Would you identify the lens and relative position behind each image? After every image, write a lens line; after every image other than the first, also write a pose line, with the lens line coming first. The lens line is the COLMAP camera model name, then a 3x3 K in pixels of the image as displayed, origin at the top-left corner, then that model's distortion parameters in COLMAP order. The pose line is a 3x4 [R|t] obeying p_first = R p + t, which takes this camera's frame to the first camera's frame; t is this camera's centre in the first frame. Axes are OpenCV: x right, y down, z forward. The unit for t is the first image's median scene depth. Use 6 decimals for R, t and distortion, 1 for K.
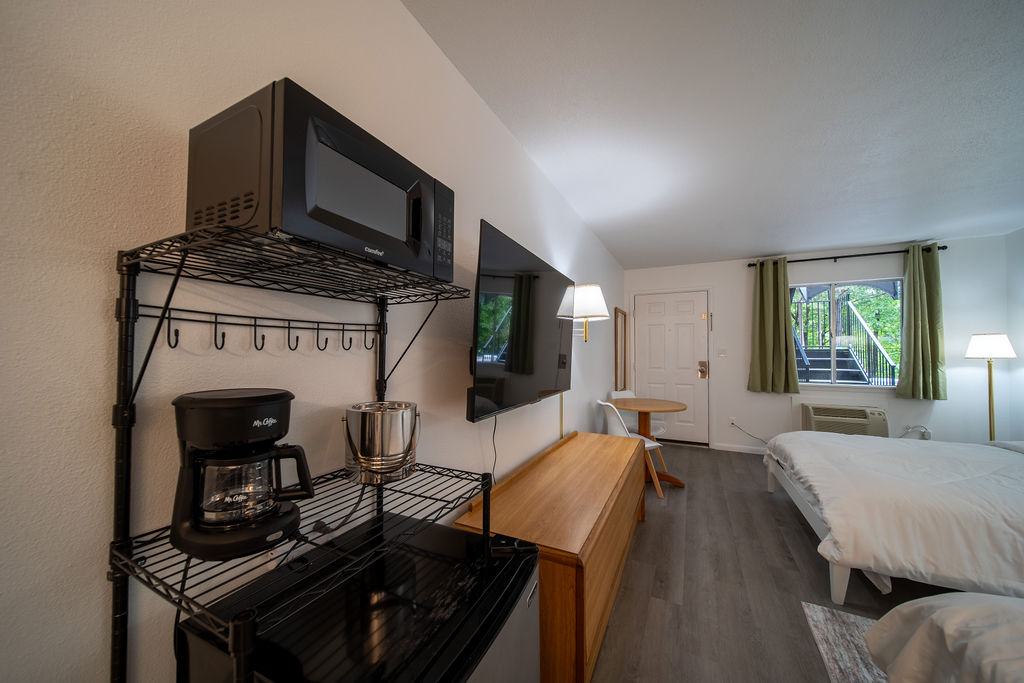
lens RADIAL K [[363.4, 0, 509.7], [0, 363.4, 341.2], [0, 0, 1]] dist [-0.001110, -0.000453]
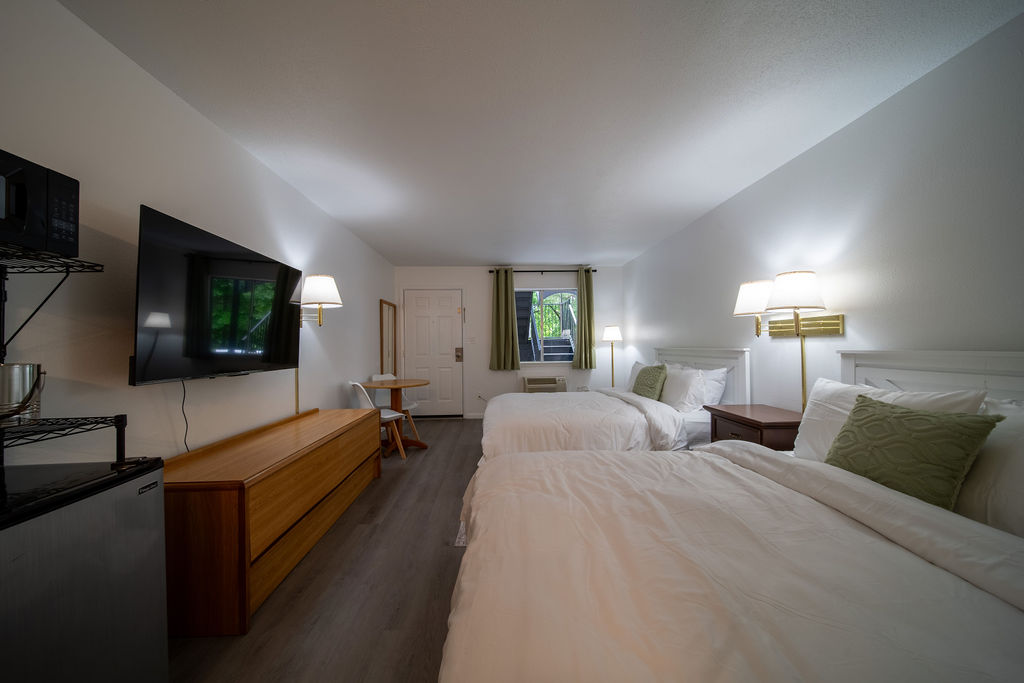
lens RADIAL K [[363.4, 0, 513.8], [0, 363.4, 342.4], [0, 0, 1]] dist [-0.001110, -0.000453]
pose [[0.873524, -0.008146, 0.486712, 0.143351], [0.001577, 0.999902, 0.013906, 0.028854], [-0.486778, -0.011379, 0.873452, -0.207061]]
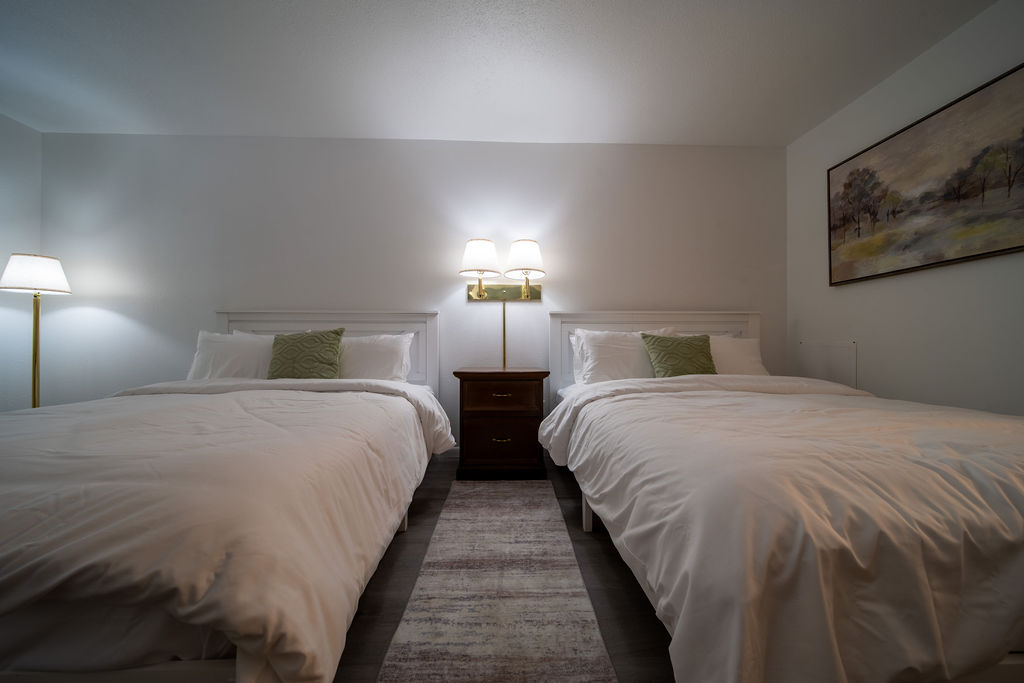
lens RADIAL K [[363.4, 0, 512.7], [0, 363.4, 341.8], [0, 0, 1]] dist [-0.001110, -0.000453]
pose [[-0.457060, 0.003996, 0.889427, 0.262408], [-0.021478, 0.999649, -0.015528, 0.132501], [-0.889177, -0.026200, -0.456813, 0.494265]]
